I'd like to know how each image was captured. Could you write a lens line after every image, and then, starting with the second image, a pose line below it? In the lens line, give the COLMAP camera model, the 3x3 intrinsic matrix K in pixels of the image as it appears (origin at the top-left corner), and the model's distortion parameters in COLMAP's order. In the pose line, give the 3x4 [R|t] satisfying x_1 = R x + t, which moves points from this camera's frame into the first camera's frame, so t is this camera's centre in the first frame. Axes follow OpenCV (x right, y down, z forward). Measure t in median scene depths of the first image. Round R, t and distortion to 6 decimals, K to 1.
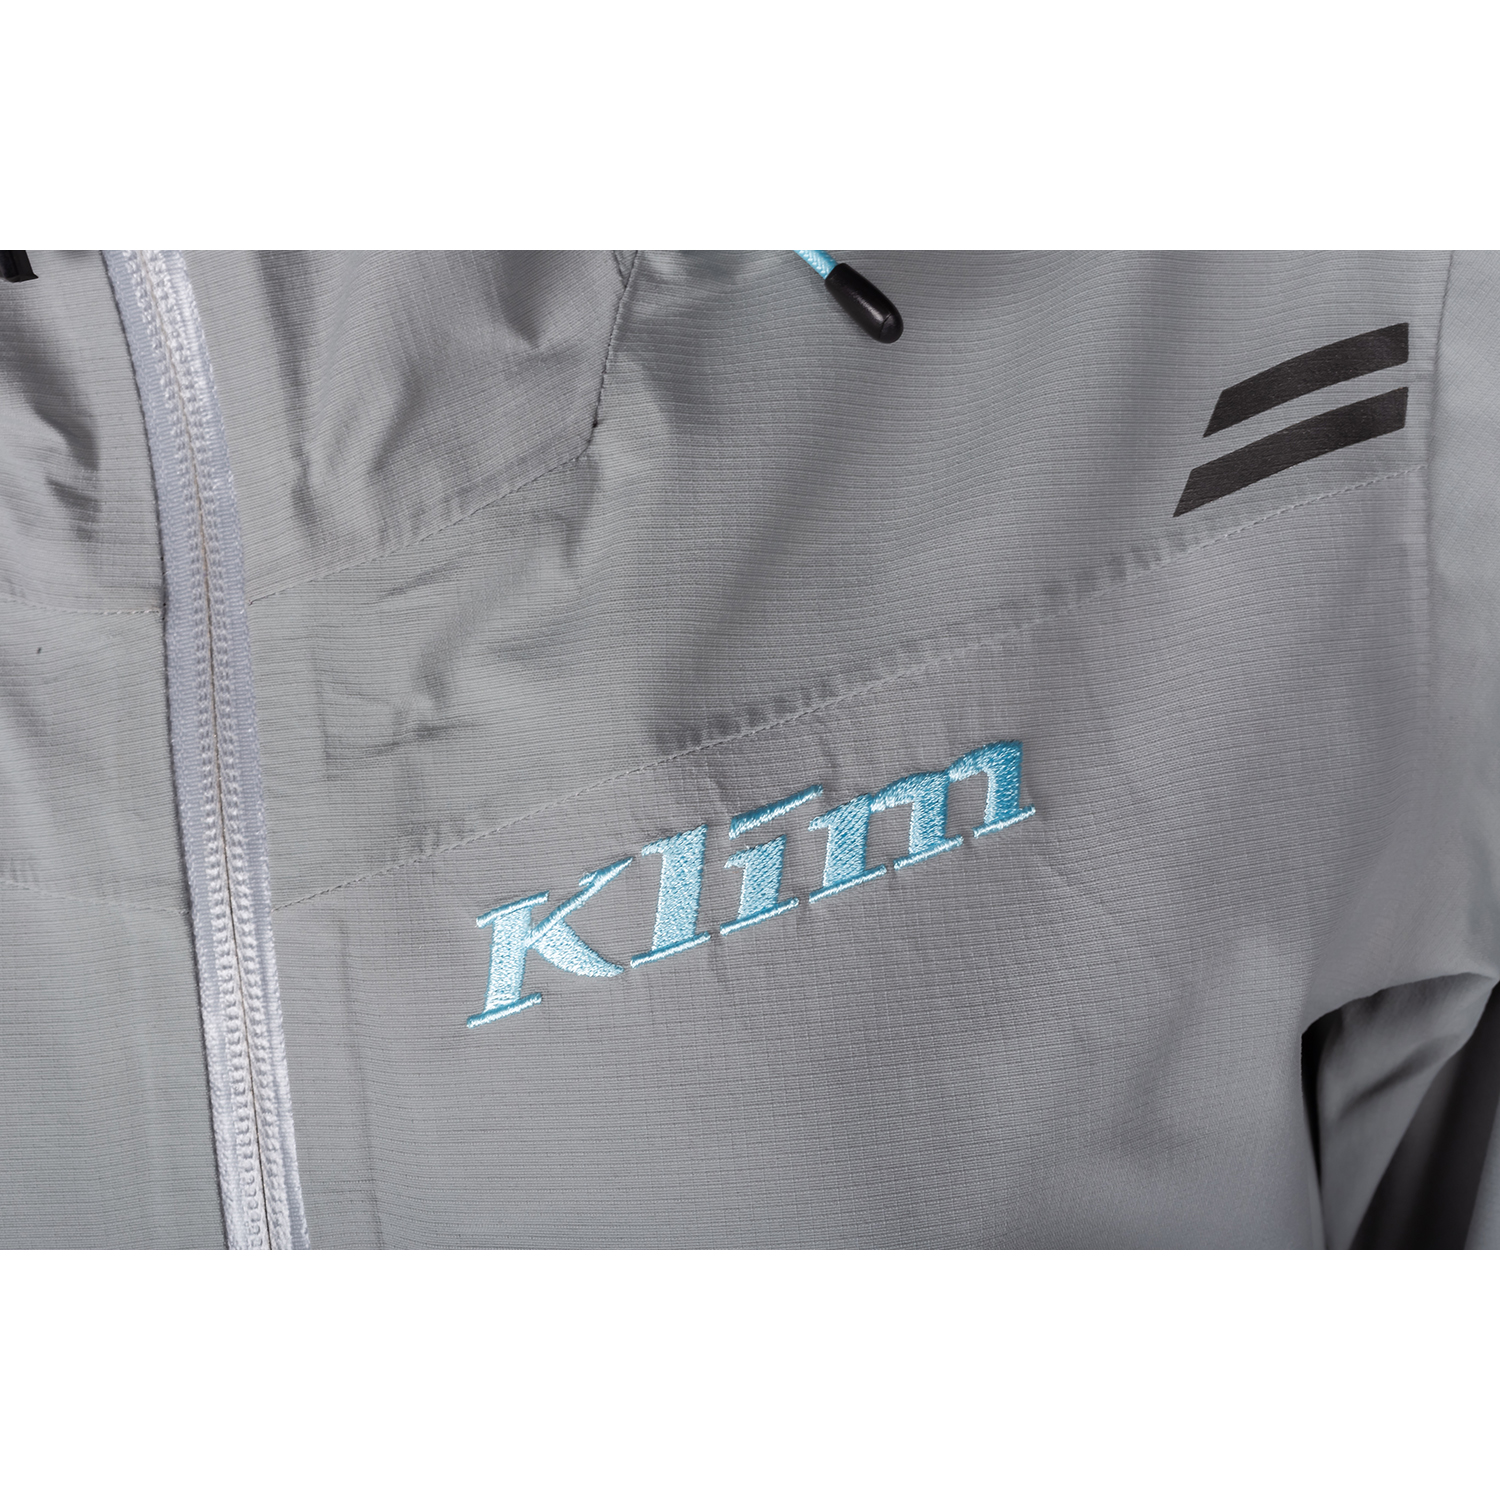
lens RADIAL K [[2716.0, 0, 750.0], [0, 2716.0, 750.0], [0, 0, 1]] dist [0.046496, -0.003180]
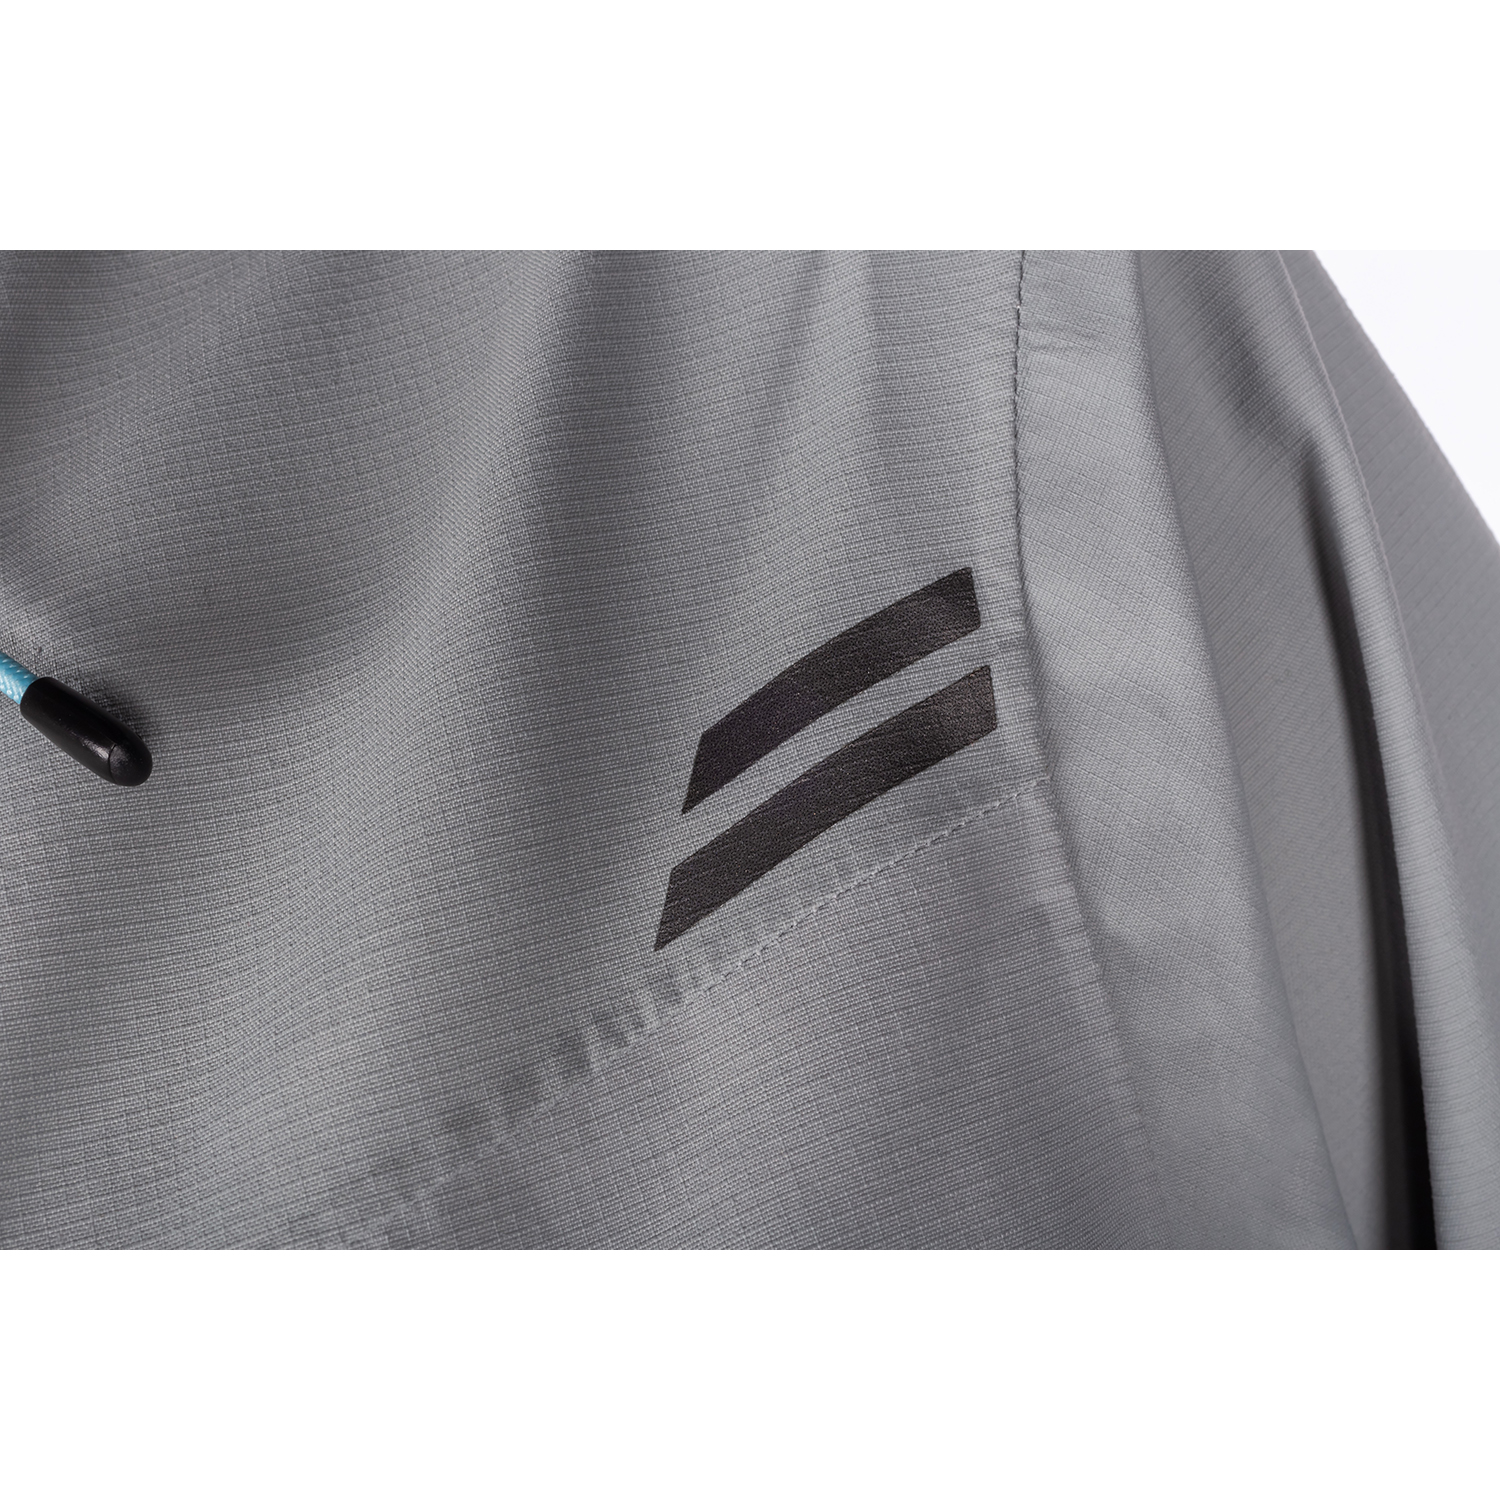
lens RADIAL K [[2716.0, 0, 750.0], [0, 2716.0, 750.0], [0, 0, 1]] dist [0.046496, -0.003180]
pose [[0.975971, -0.213612, -0.043016, 0.212848], [0.209290, 0.973904, -0.087805, -0.070756], [0.060649, 0.076692, 0.995208, 0.371329]]
